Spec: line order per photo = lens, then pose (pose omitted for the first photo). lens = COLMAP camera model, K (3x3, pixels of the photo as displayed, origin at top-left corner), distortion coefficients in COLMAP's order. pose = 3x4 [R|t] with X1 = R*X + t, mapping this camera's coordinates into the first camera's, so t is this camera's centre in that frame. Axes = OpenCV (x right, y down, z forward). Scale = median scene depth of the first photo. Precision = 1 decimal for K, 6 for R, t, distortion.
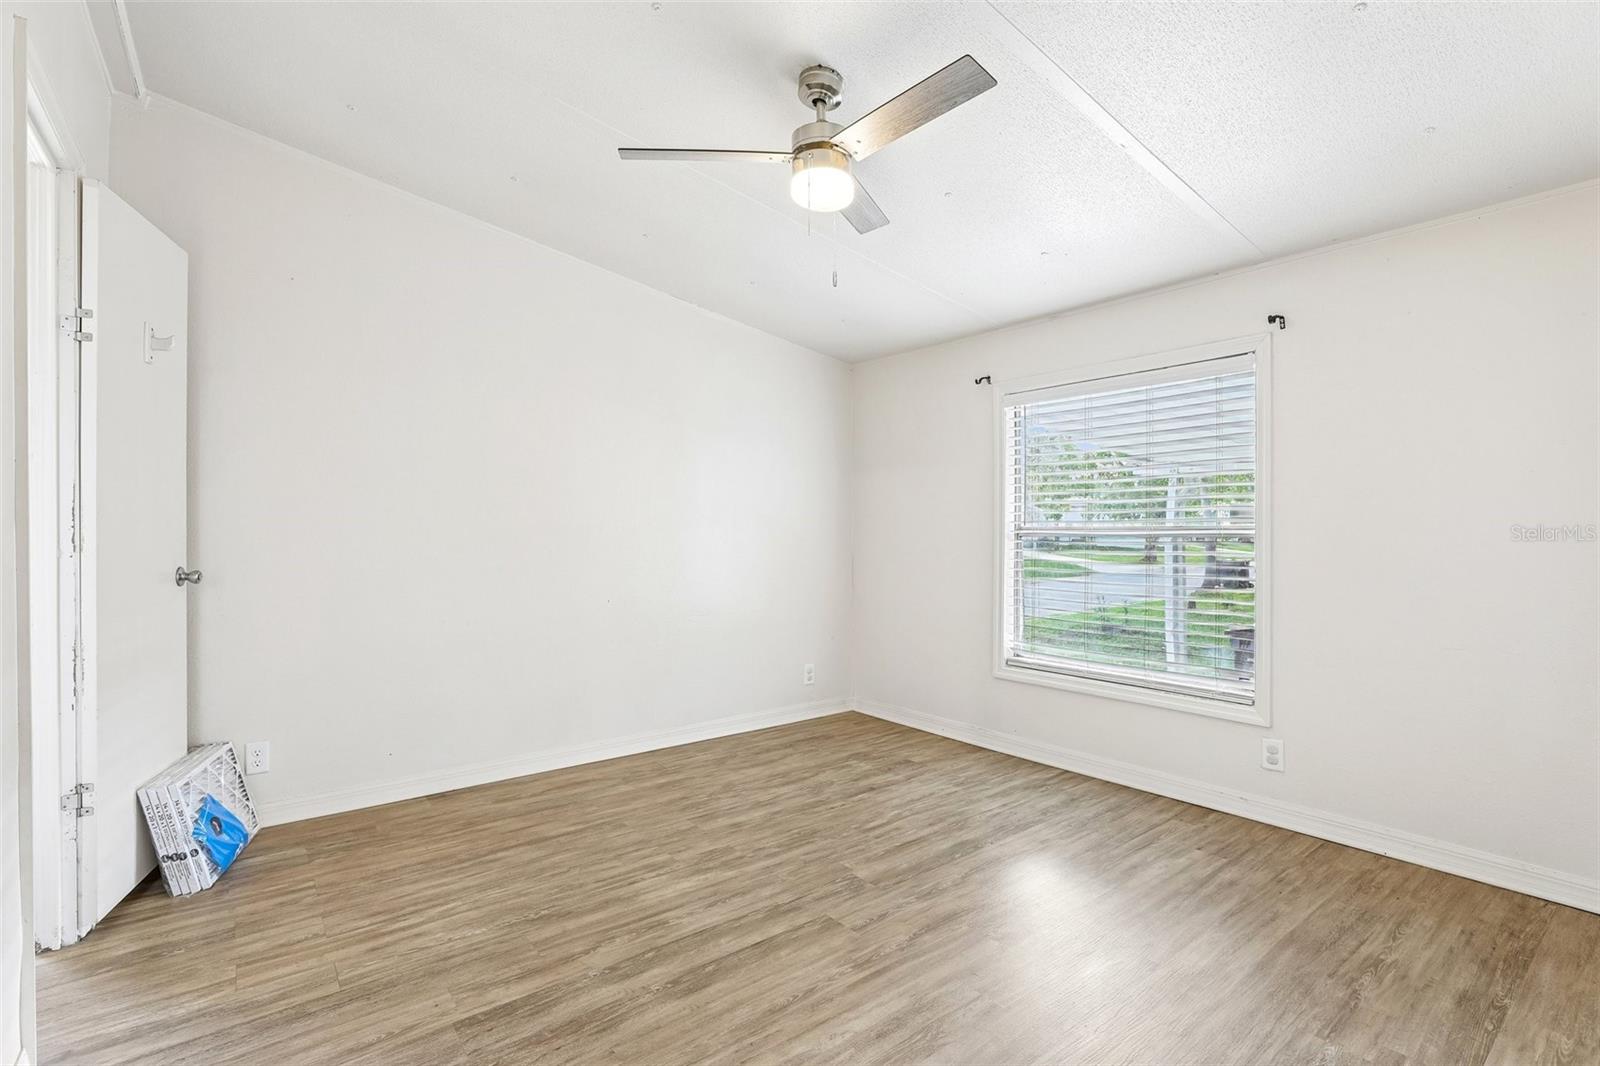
lens RADIAL K [[748.2, 0, 794.2], [0, 748.2, 531.7], [0, 0, 1]] dist [-0.032701, 0.012063]
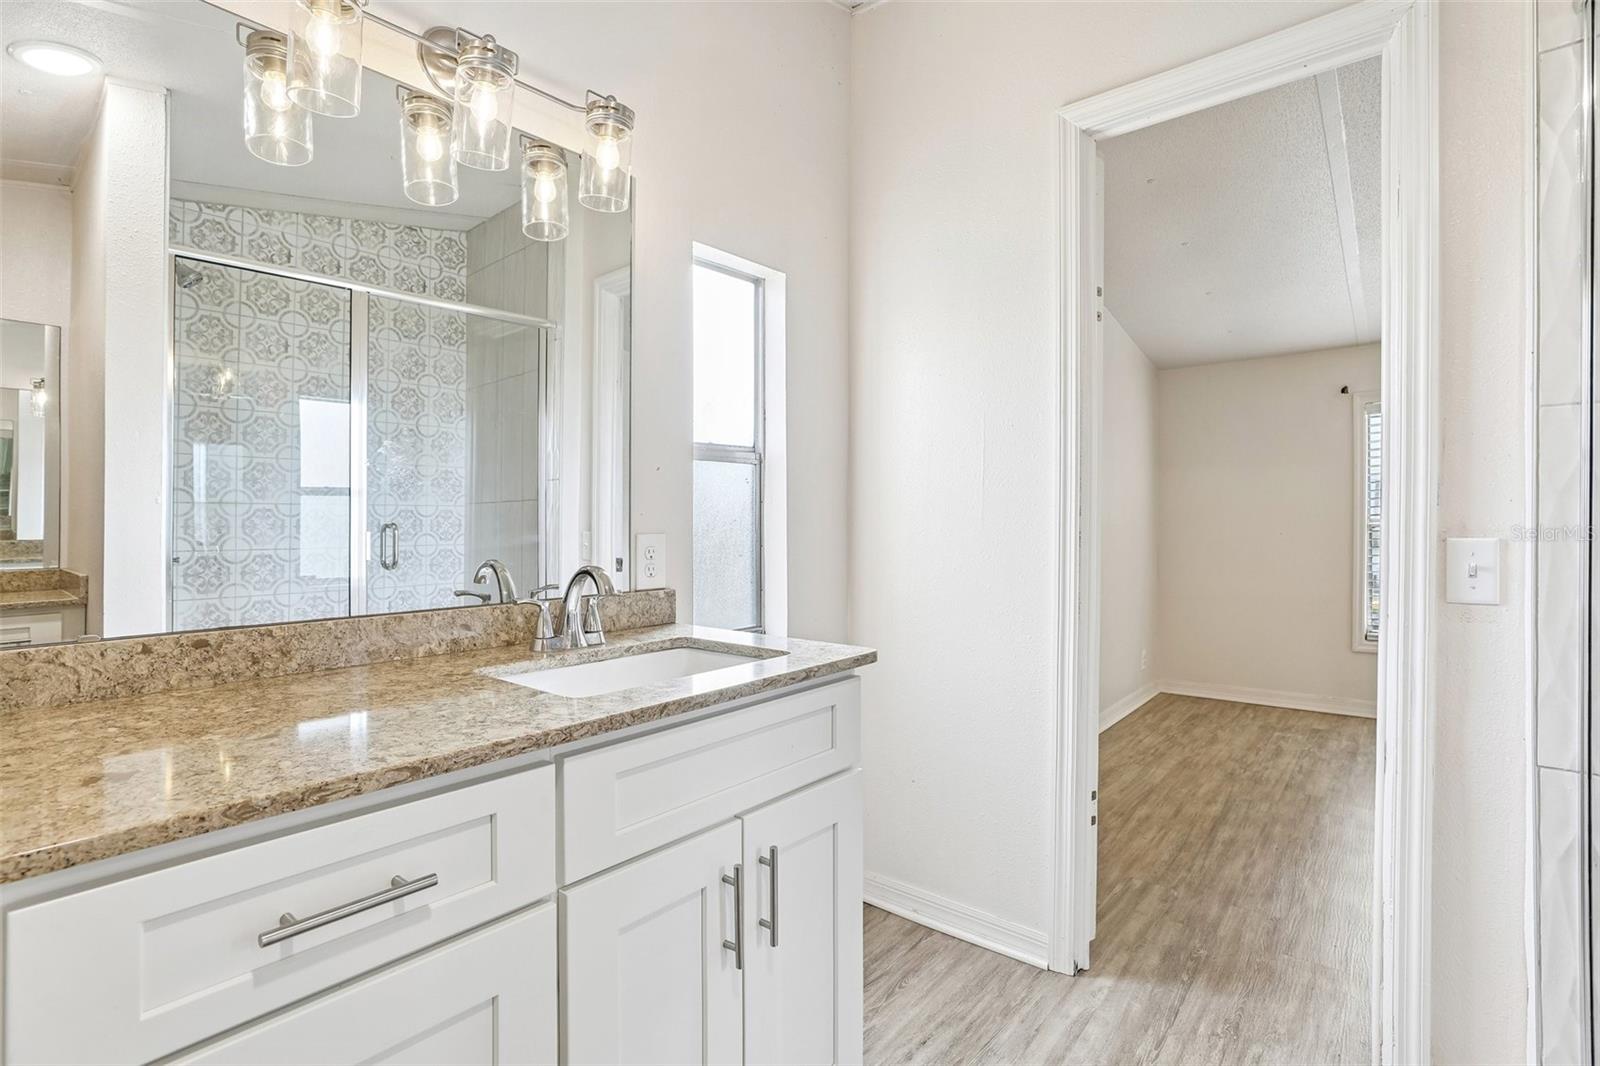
lens RADIAL K [[748.2, 0, 806.9], [0, 748.2, 527.0], [0, 0, 1]] dist [-0.032701, 0.012063]
pose [[0.973769, -0.002744, 0.227520, -1.081651], [0.004299, 0.999971, -0.006340, 0.007346], [-0.227496, 0.007152, 0.973753, 0.110658]]
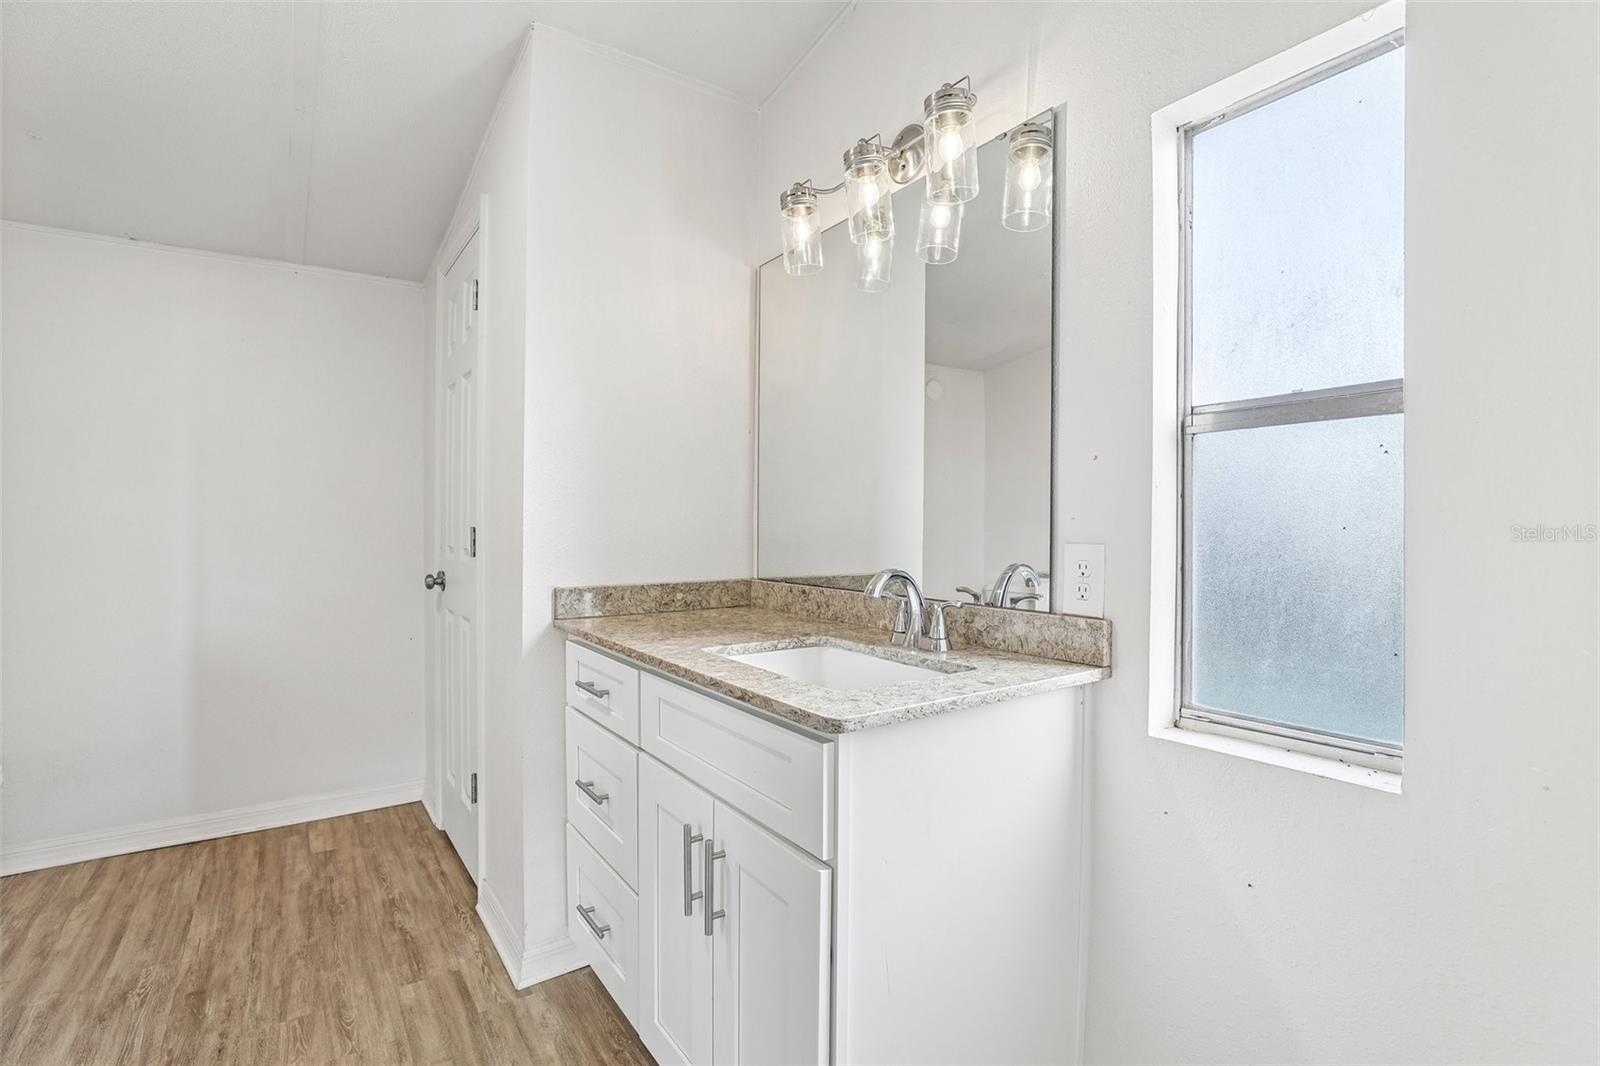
lens RADIAL K [[748.2, 0, 801.8], [0, 748.2, 527.9], [0, 0, 1]] dist [-0.032701, 0.012063]
pose [[-0.046239, 0.007245, -0.998904, -0.612260], [-0.015266, 0.999852, 0.007958, -0.002331], [0.998814, 0.015617, -0.046122, 0.557583]]
